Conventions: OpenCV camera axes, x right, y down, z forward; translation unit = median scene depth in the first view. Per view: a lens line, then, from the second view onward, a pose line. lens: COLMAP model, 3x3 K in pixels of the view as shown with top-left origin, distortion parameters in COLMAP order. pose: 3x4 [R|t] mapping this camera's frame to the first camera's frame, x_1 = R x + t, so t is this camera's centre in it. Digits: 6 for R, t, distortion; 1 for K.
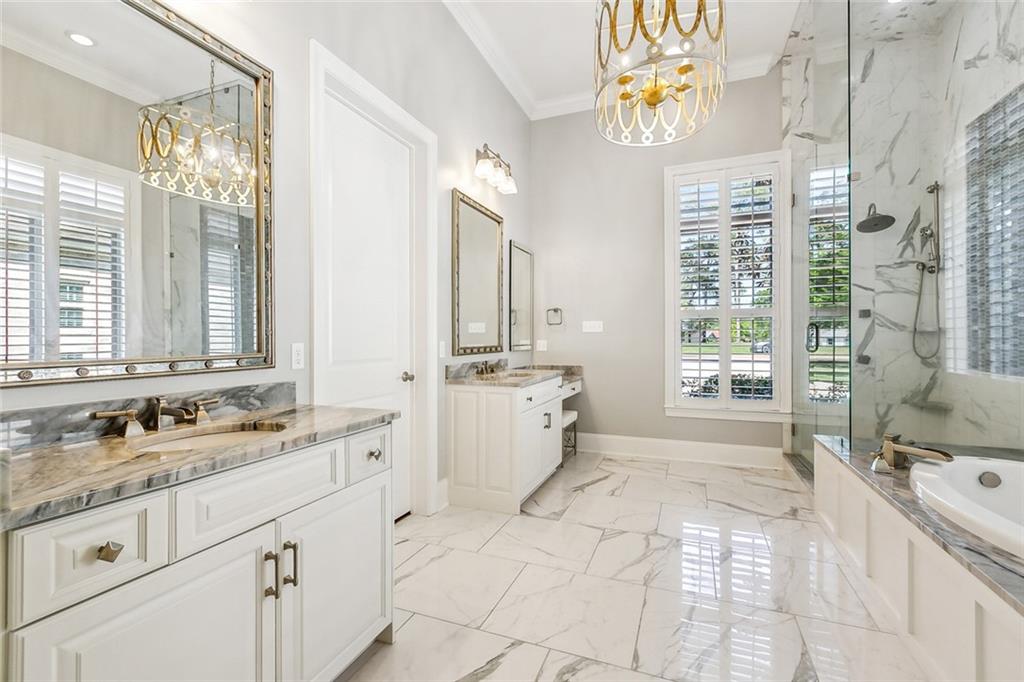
lens RADIAL K [[465.2, 0, 512.1], [0, 465.2, 338.1], [0, 0, 1]] dist [-0.000460, -0.000654]
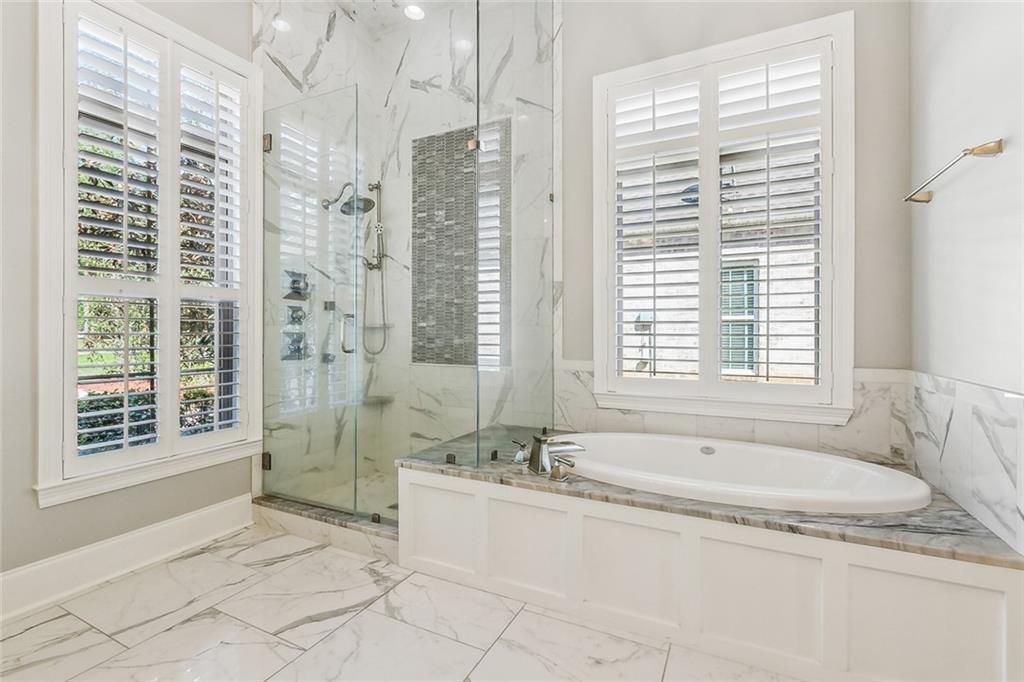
lens RADIAL K [[465.2, 0, 510.3], [0, 465.2, 332.0], [0, 0, 1]] dist [-0.000460, -0.000654]
pose [[0.103657, 0.004509, 0.994603, -0.081471], [0.001146, 0.999989, -0.004652, 0.000857], [-0.994612, 0.001622, 0.103651, 0.627193]]
